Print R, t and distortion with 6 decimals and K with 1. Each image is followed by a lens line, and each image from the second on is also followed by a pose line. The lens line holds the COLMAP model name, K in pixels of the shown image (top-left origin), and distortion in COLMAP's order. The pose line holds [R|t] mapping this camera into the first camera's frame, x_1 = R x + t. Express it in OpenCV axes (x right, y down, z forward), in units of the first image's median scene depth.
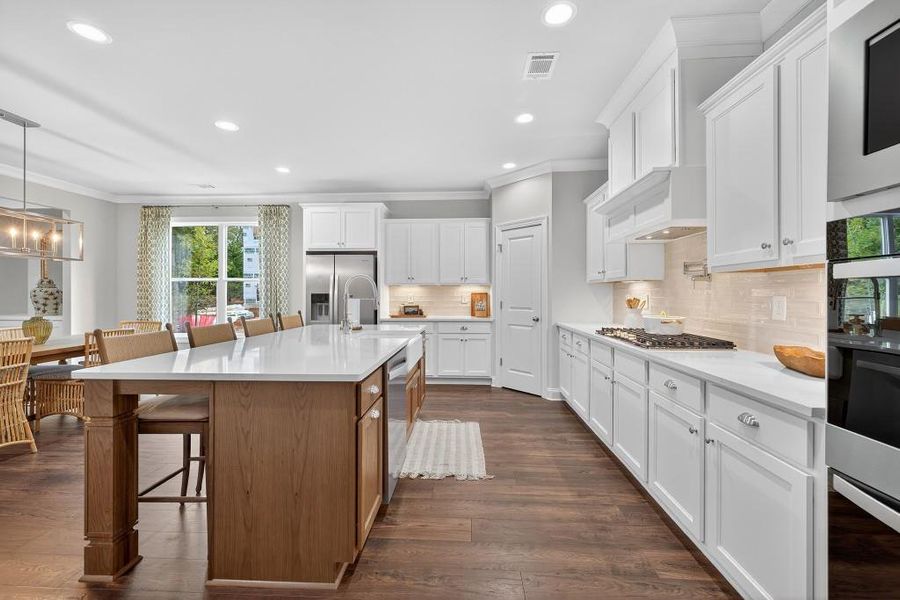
lens RADIAL K [[376.2, 0, 449.5], [0, 376.2, 294.4], [0, 0, 1]] dist [-0.000233, -0.000298]
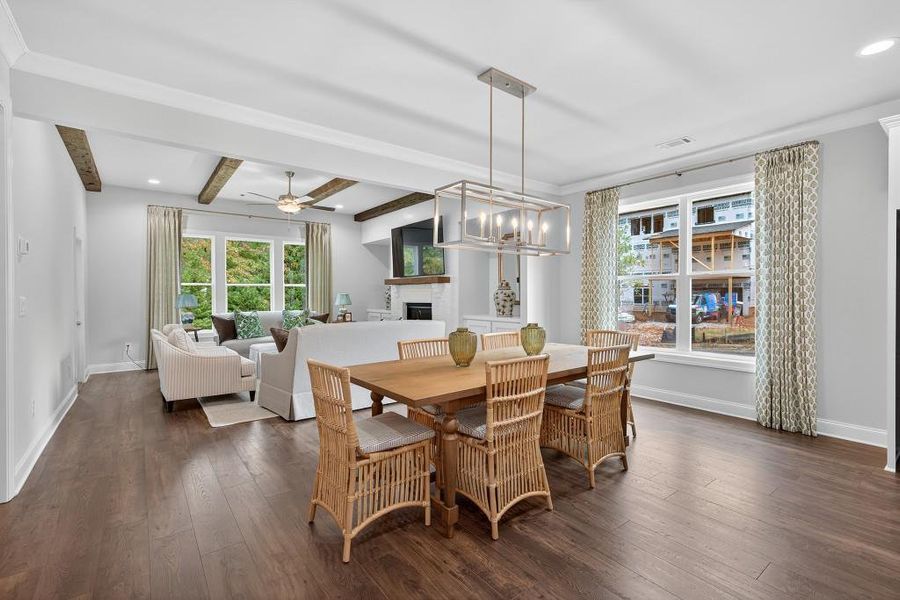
lens RADIAL K [[408.7, 0, 447.9], [0, 408.7, 296.9], [0, 0, 1]] dist [0.009340, -0.000024]
pose [[0.638306, -0.000487, -0.769783, -0.346943], [0.003056, 0.999994, 0.001902, -0.001498], [0.769777, -0.003566, 0.638303, 0.186871]]
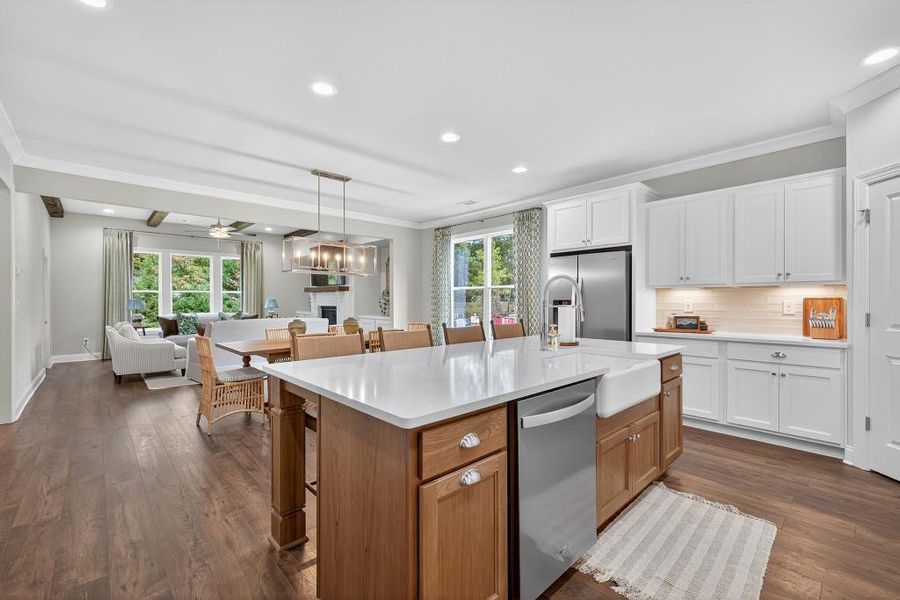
lens RADIAL K [[379.8, 0, 444.5], [0, 379.8, 301.5], [0, 0, 1]] dist [0.001602, 0.000121]
pose [[0.710047, -0.000733, -0.704154, 0.087617], [0.001968, 0.999998, 0.000943, -0.000282], [0.704152, -0.002055, 0.710047, 0.166429]]
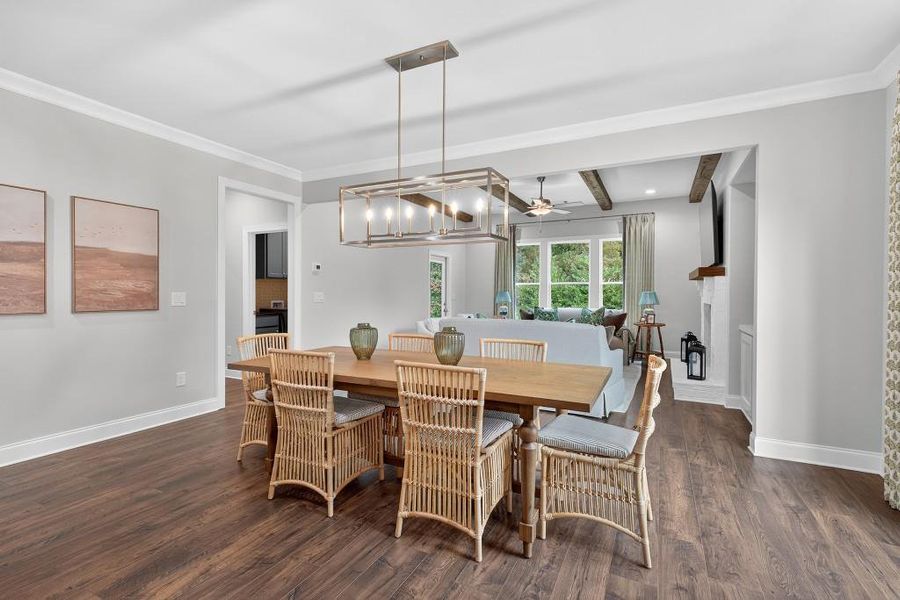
lens RADIAL K [[408.7, 0, 447.9], [0, 408.7, 296.9], [0, 0, 1]] dist [0.009340, -0.000024]
pose [[-0.417111, 0.005055, -0.908841, -0.281607], [-0.008021, 0.999925, 0.009242, -0.001917], [0.908820, 0.011145, -0.417040, 0.862894]]
